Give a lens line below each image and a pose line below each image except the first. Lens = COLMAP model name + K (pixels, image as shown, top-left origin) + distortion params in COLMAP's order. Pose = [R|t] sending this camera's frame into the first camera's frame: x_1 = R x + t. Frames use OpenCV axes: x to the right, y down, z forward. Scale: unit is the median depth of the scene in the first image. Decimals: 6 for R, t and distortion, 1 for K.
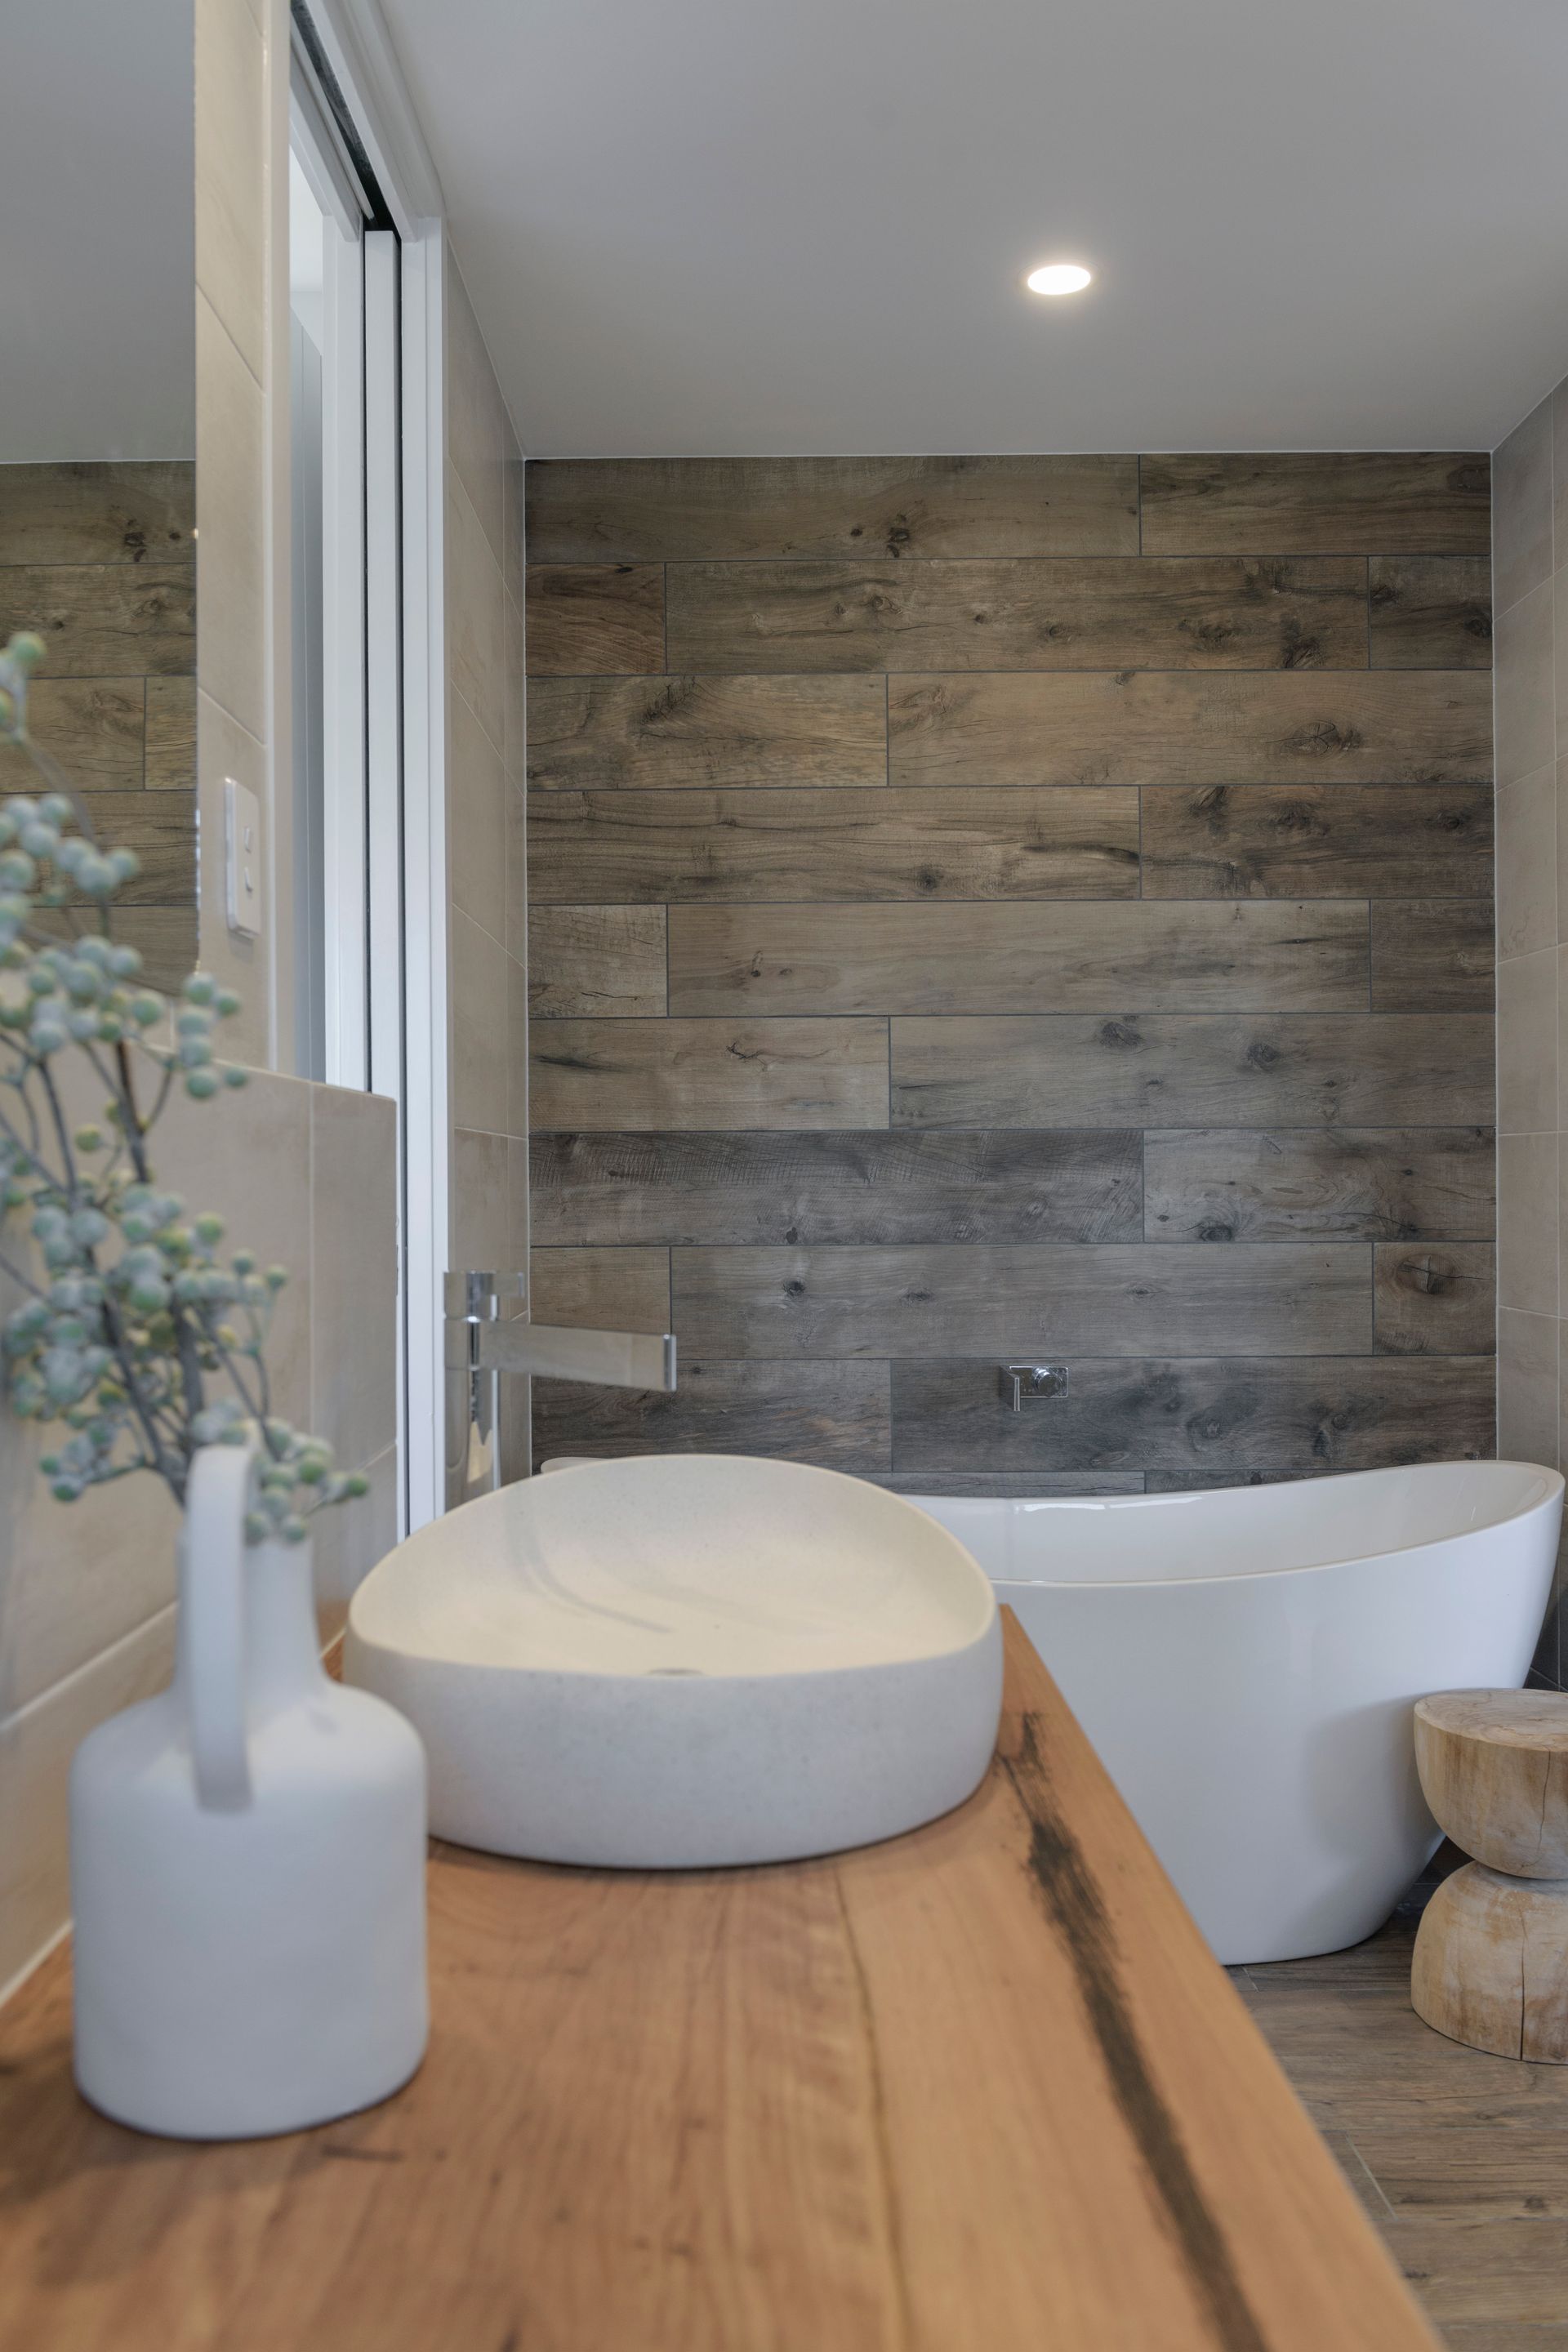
lens RADIAL K [[1889.8, 0, 781.8], [0, 1889.8, 1184.8], [0, 0, 1]] dist [-0.028144, -0.000207]
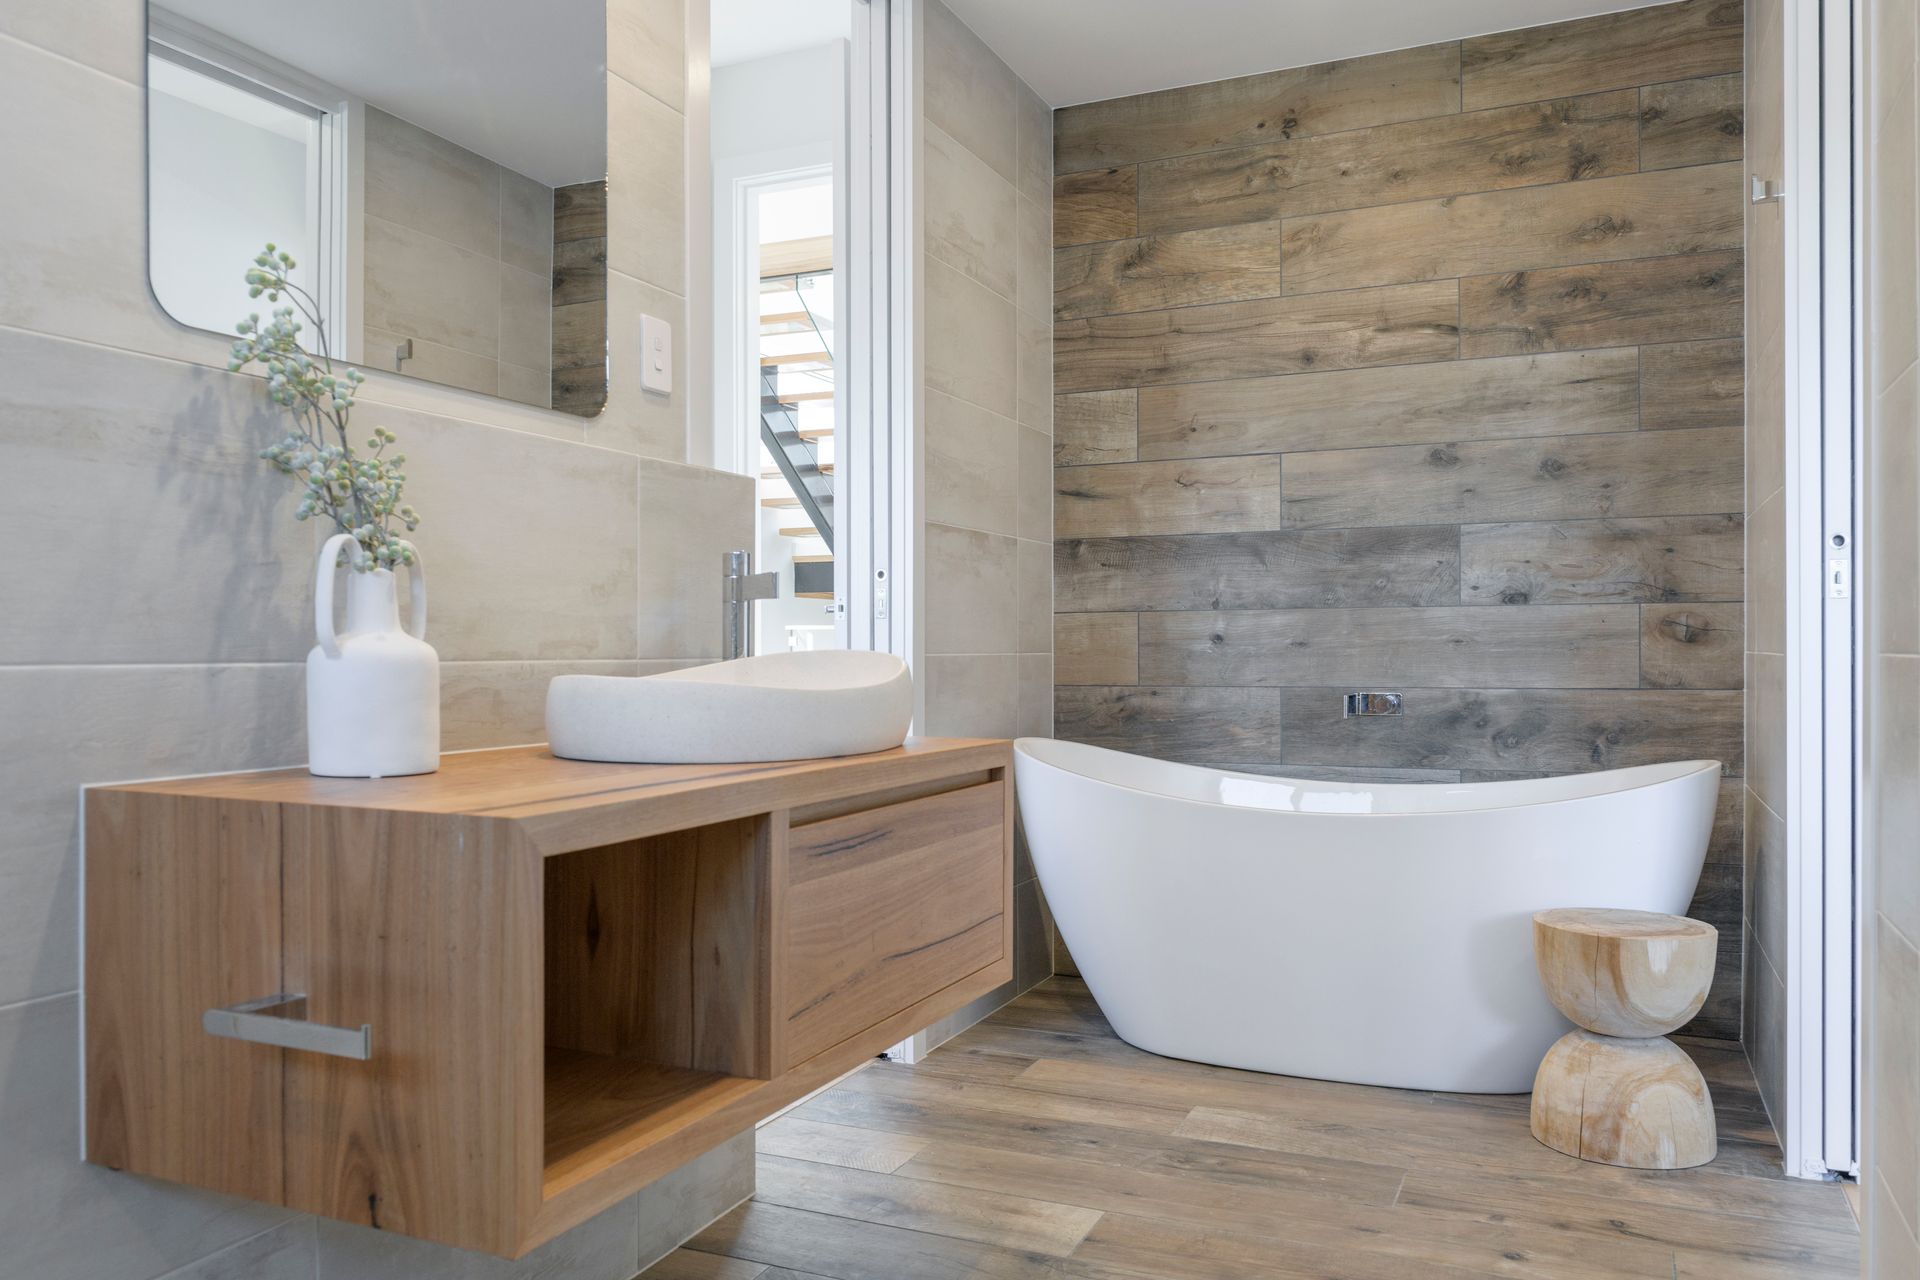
lens RADIAL K [[1436.1, 0, 959.8], [0, 1436.1, 639.3], [0, 0, 1]] dist [0.001576, -0.013381]
pose [[0.911328, 0.001517, -0.411679, 0.290725], [-0.003792, 0.999982, -0.004711, 0.061652], [0.411664, 0.005854, 0.911317, -0.117644]]
